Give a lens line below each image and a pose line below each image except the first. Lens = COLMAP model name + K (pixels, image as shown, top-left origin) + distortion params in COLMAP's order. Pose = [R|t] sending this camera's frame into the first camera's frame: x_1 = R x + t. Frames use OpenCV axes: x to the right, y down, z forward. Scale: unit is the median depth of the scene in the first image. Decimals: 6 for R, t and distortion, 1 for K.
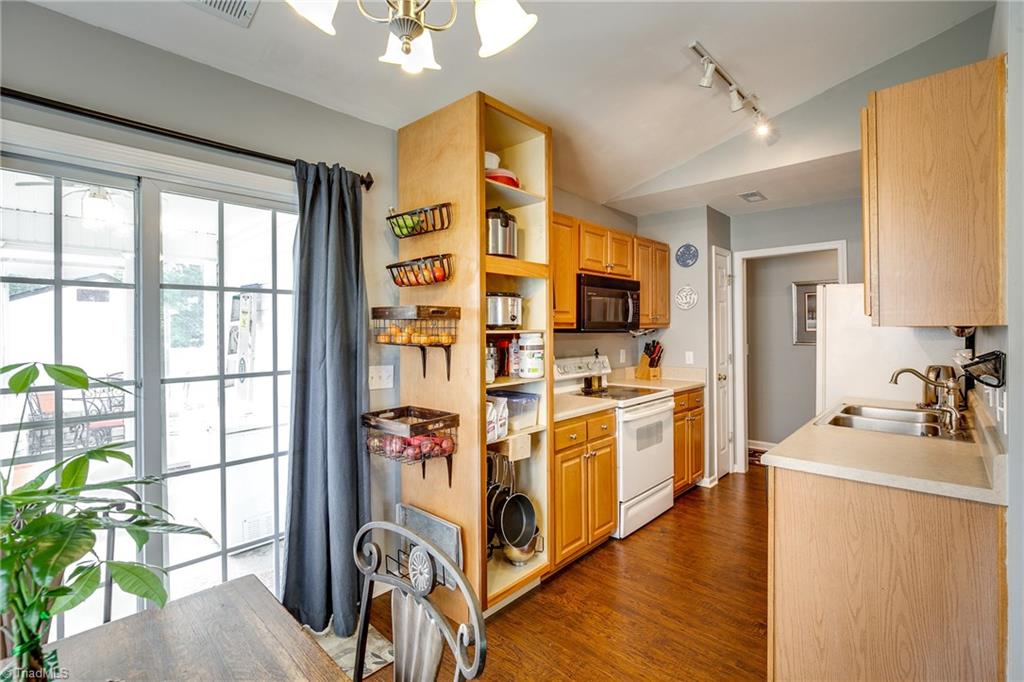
lens RADIAL K [[472.9, 0, 511.7], [0, 472.9, 329.2], [0, 0, 1]] dist [0.000685, 0.000055]
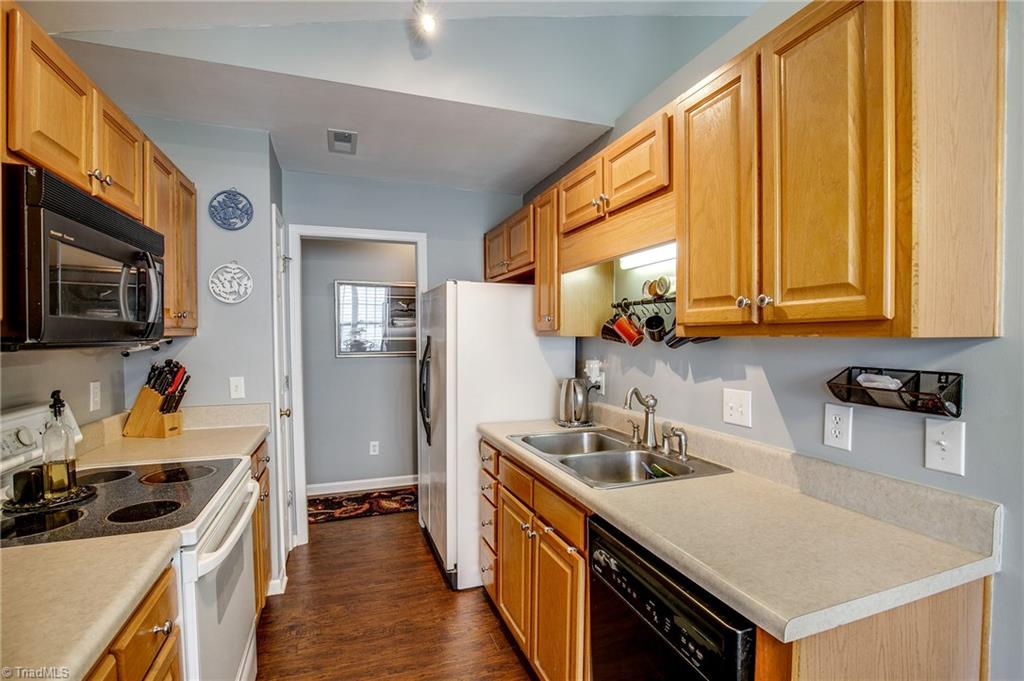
lens RADIAL K [[481.1, 0, 509.5], [0, 481.1, 351.3], [0, 0, 1]] dist [-0.001961, -0.000010]
pose [[0.466312, -0.024666, 0.884276, 0.008062], [-0.000367, 0.999606, 0.028077, -0.001048], [-0.884620, -0.013417, 0.466119, 0.424802]]
